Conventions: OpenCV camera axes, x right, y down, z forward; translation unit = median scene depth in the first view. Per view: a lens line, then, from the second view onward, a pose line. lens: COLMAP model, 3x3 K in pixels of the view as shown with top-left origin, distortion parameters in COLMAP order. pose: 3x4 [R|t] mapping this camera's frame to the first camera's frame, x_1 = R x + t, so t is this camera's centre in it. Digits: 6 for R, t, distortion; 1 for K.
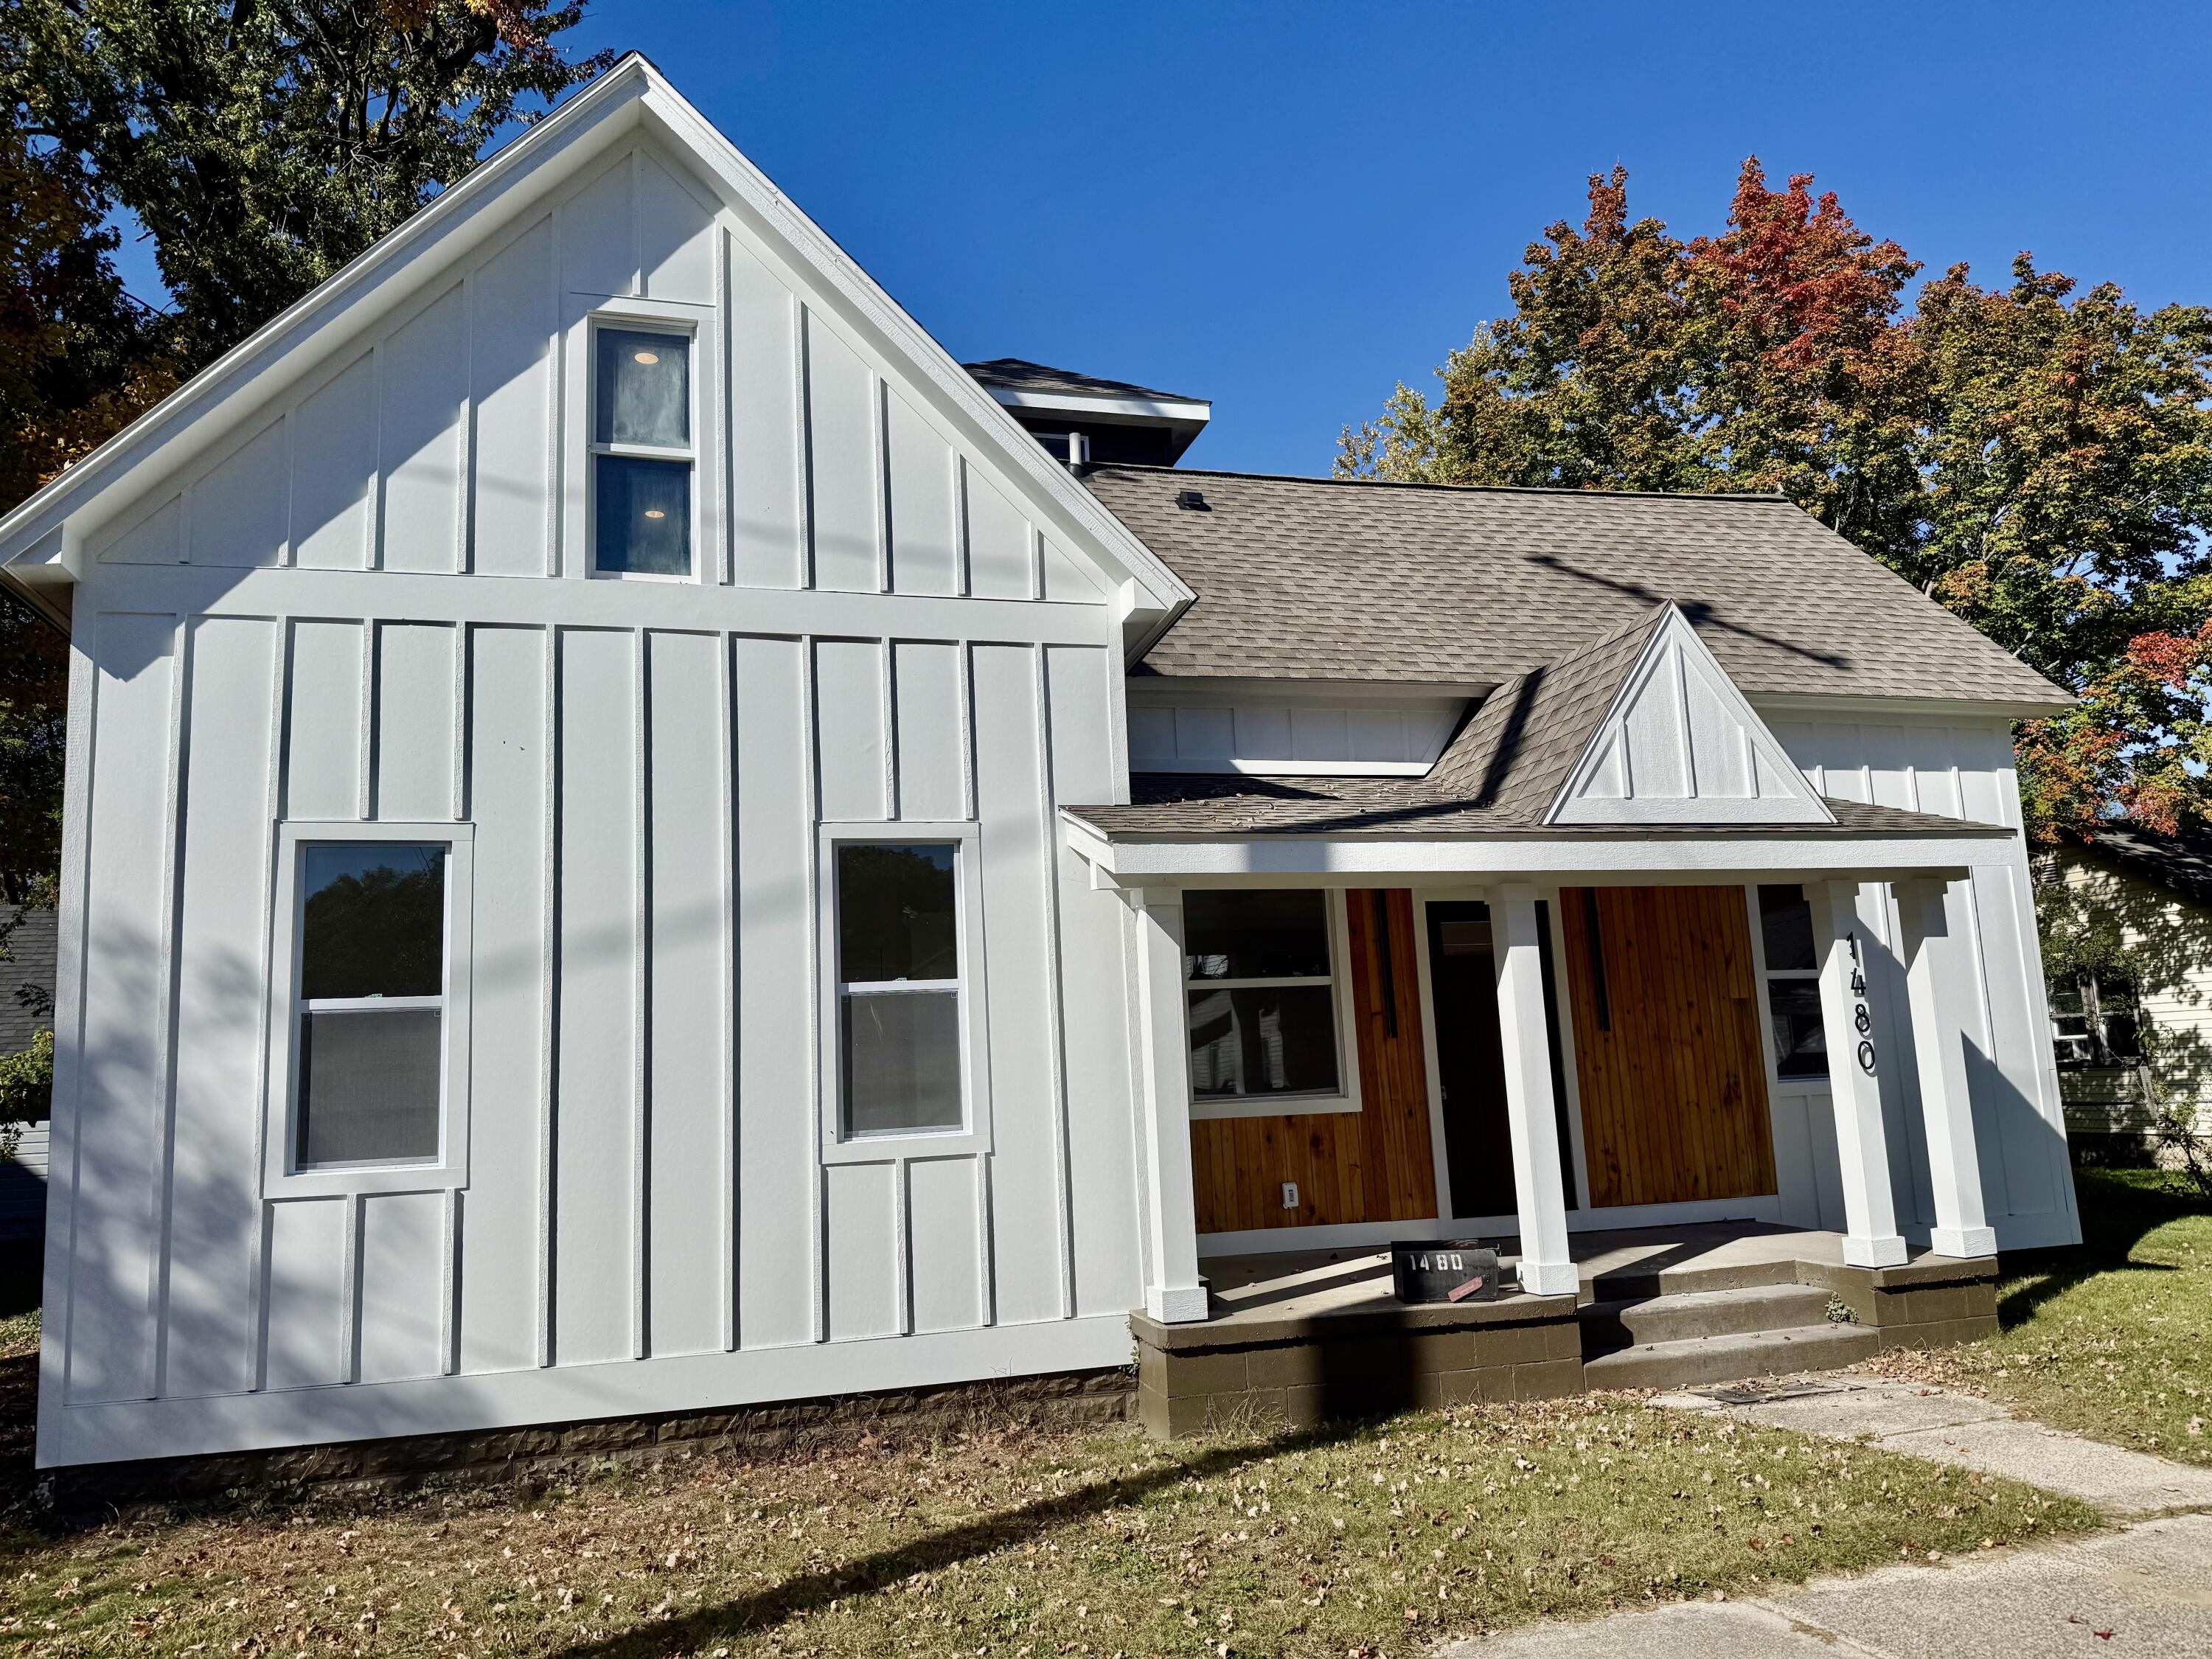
lens RADIAL K [[1549.0, 0, 1101.4], [0, 1549.0, 818.2], [0, 0, 1]] dist [0.063792, -0.061822]
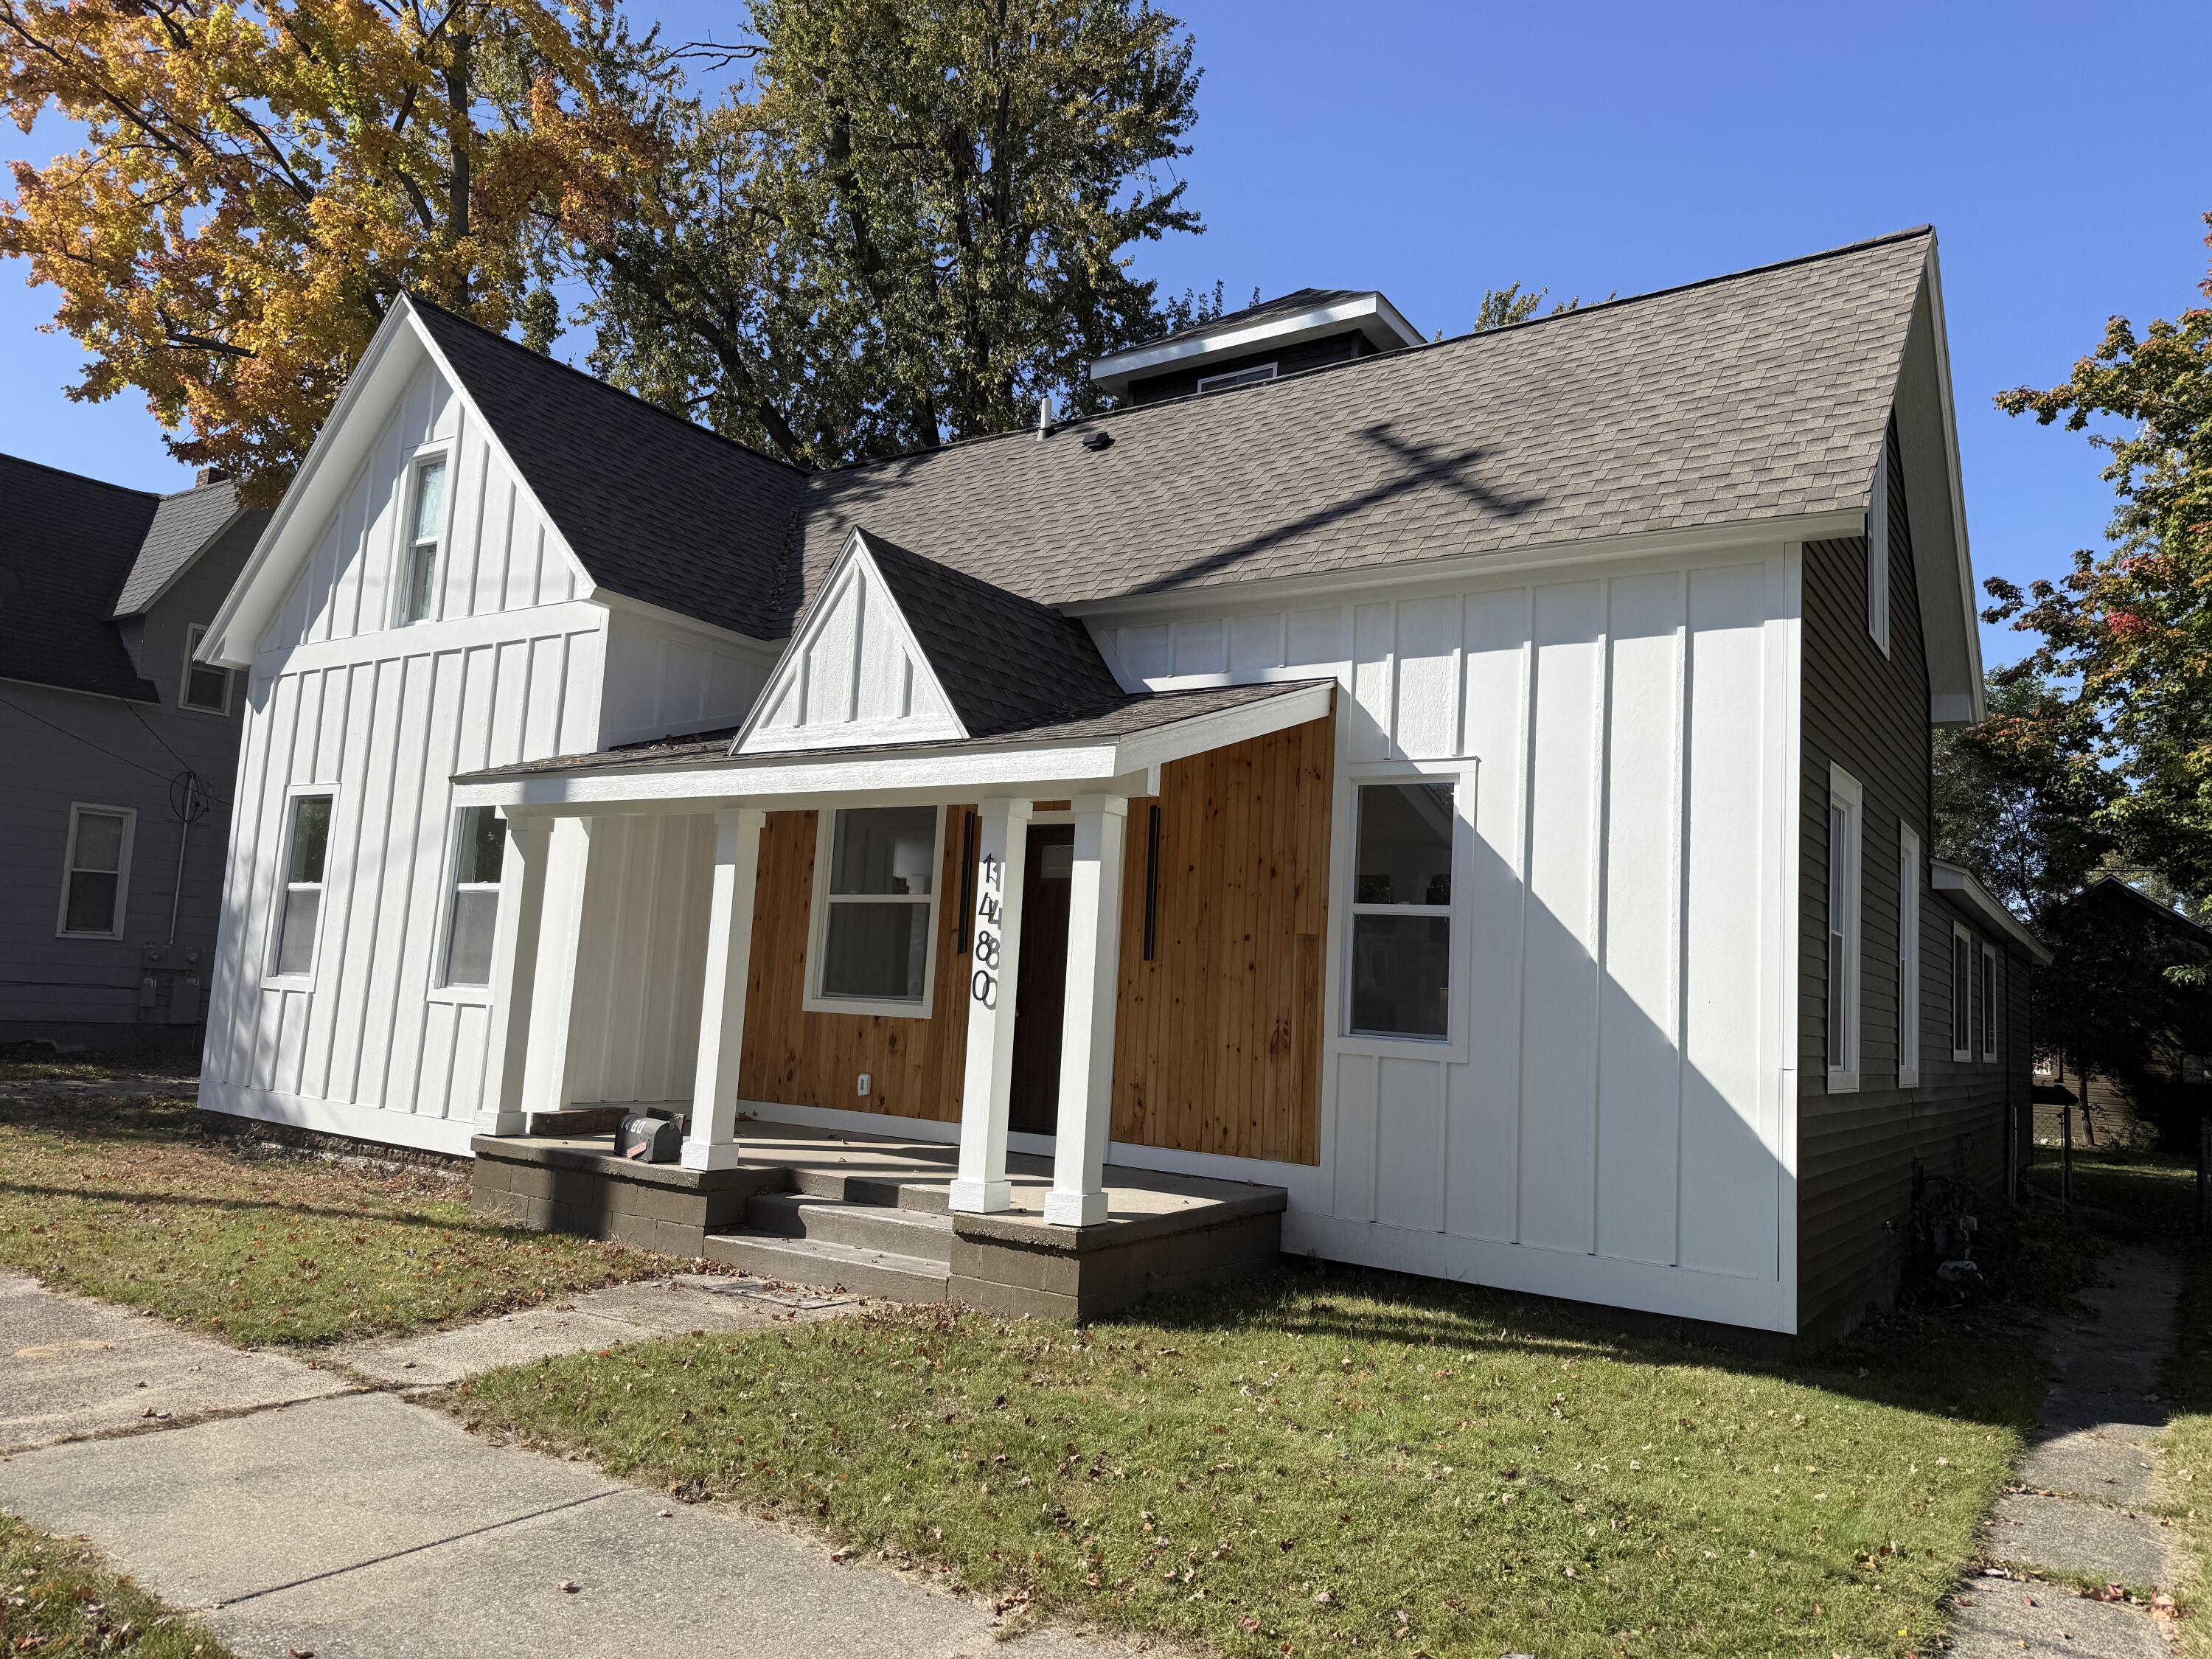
lens RADIAL K [[1549.0, 0, 1119.0], [0, 1549.0, 810.4], [0, 0, 1]] dist [0.063792, -0.061822]
pose [[0.641819, -0.016898, -0.766670, 1.119388], [0.043567, 0.998946, 0.014455, 0.034196], [0.765617, -0.042679, 0.641879, 0.424616]]
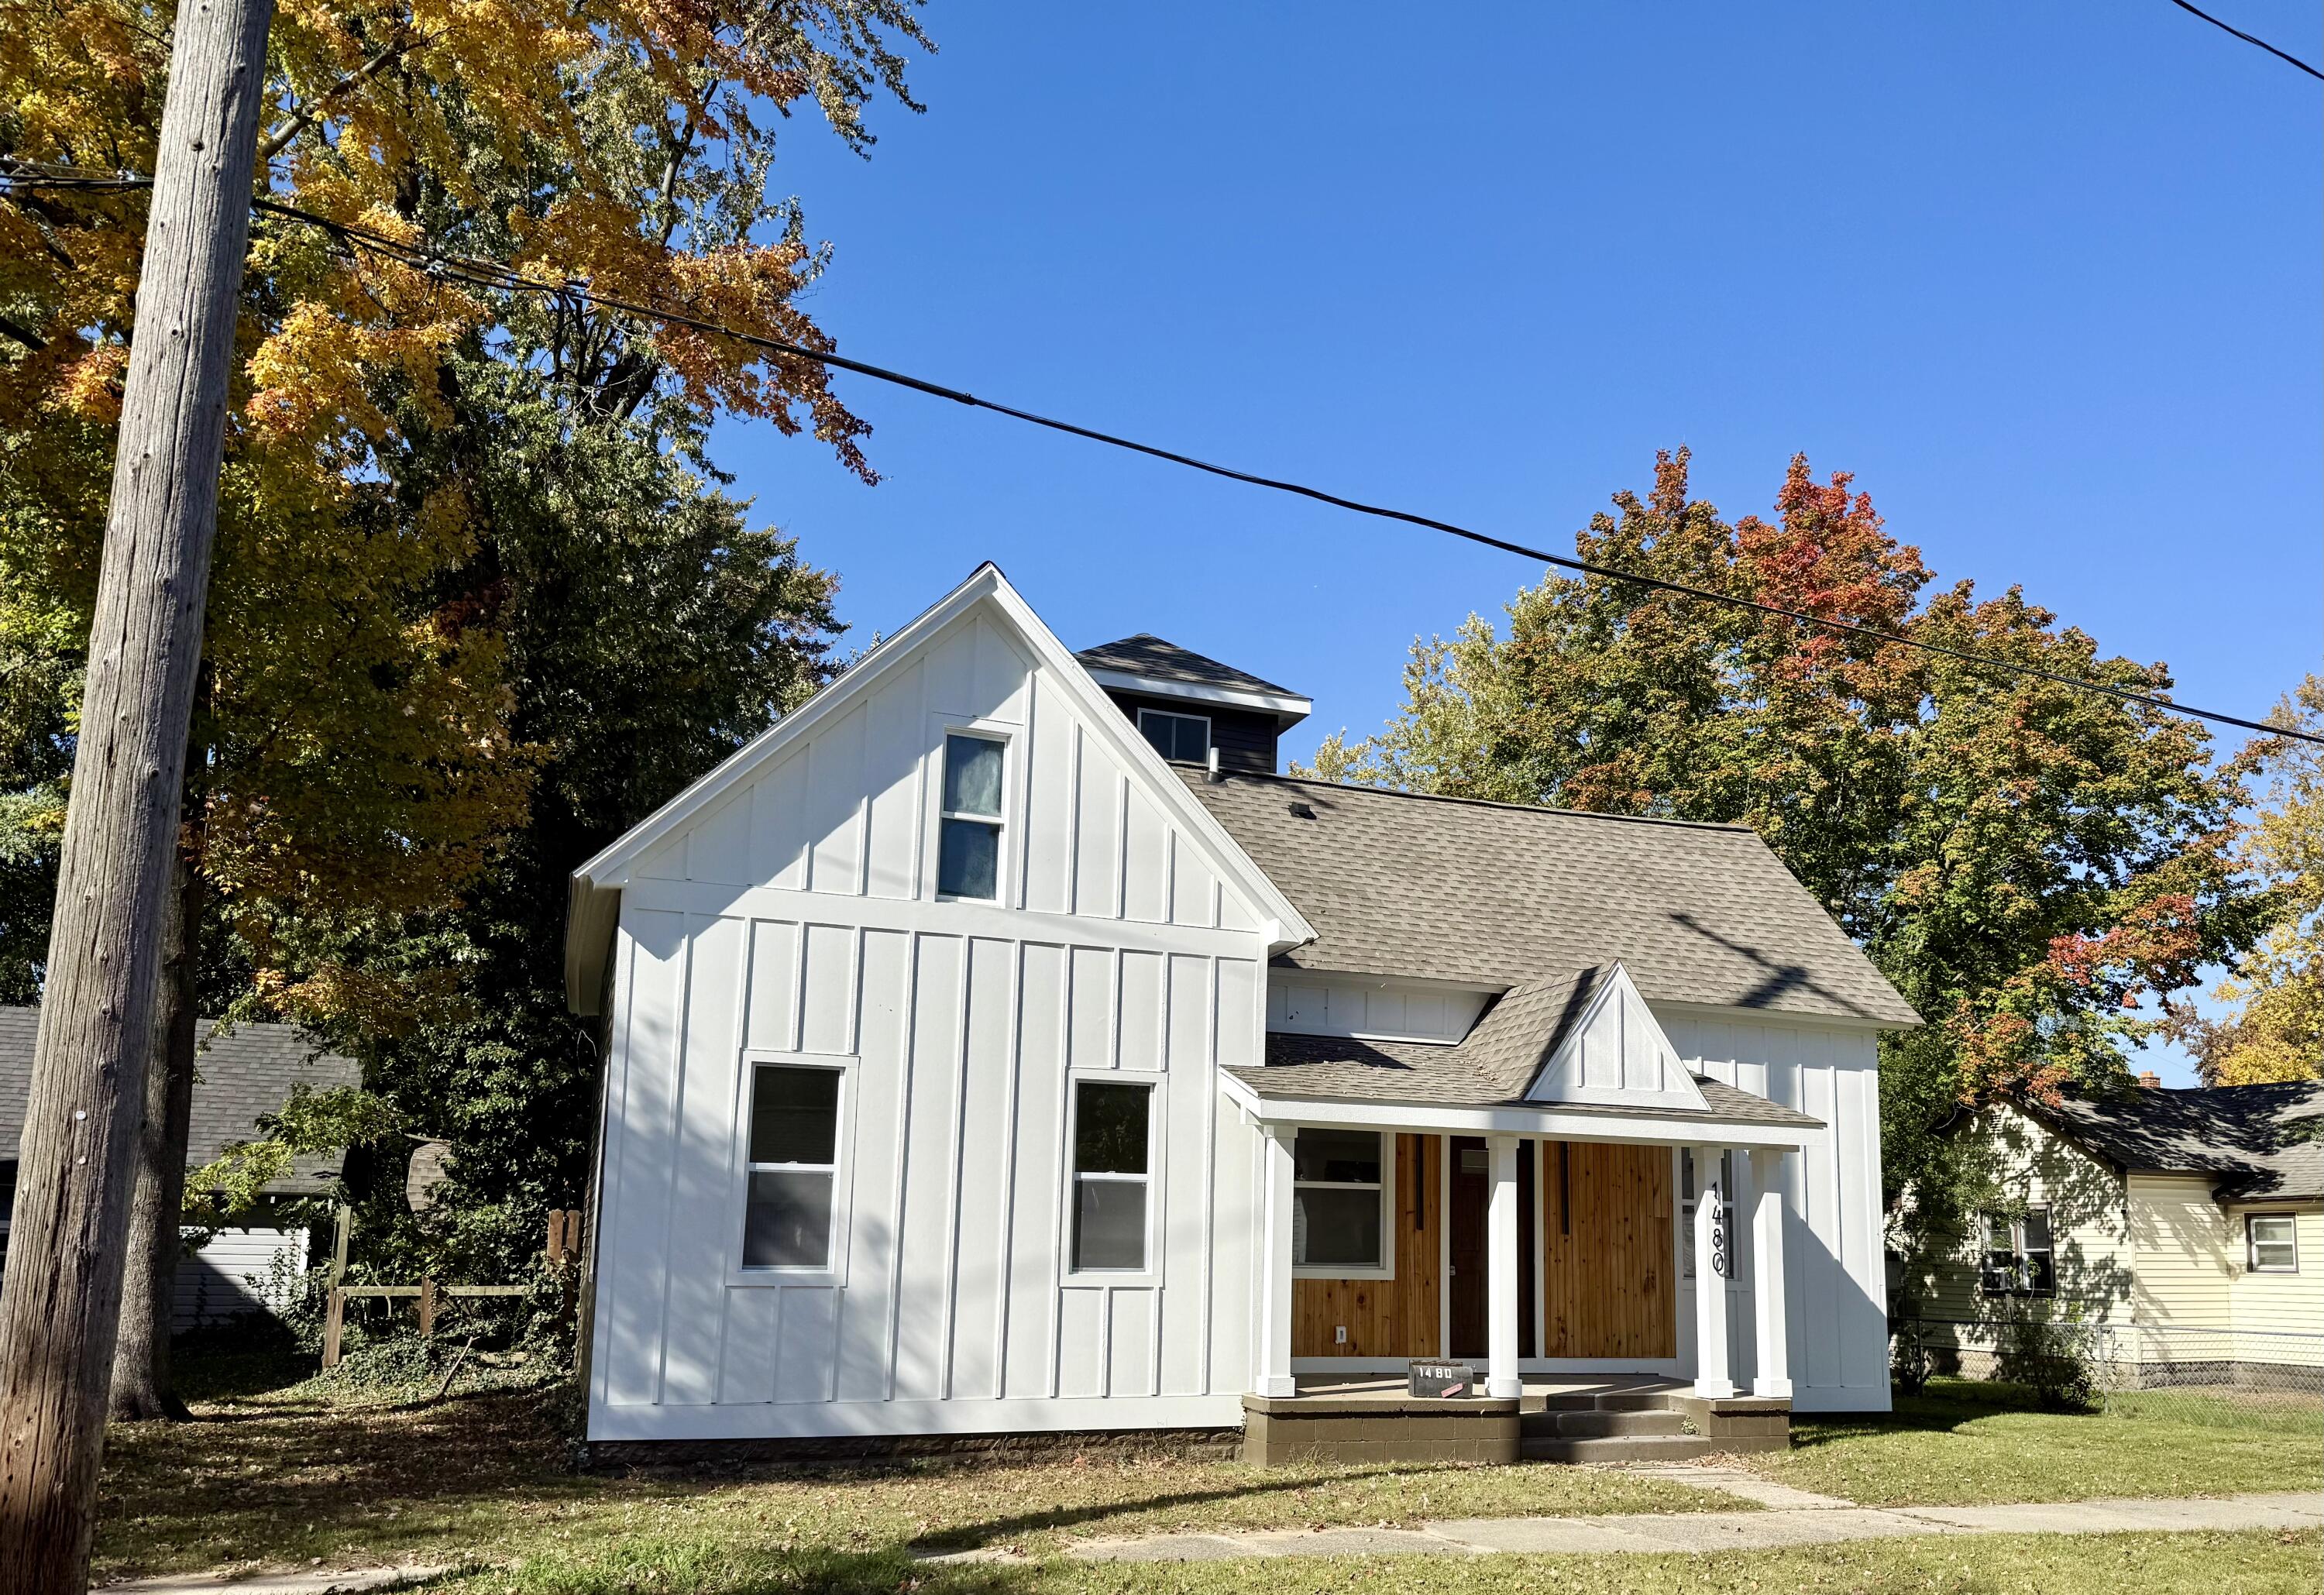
lens RADIAL K [[1771.7, 0, 1294.0], [0, 1771.7, 945.1], [0, 0, 1]] dist [0.086986, -0.001495]
pose [[0.990942, 0.082863, 0.105673, -0.127562], [-0.081972, 0.996553, -0.012759, -0.094090], [-0.106366, 0.003981, 0.994319, -0.645068]]
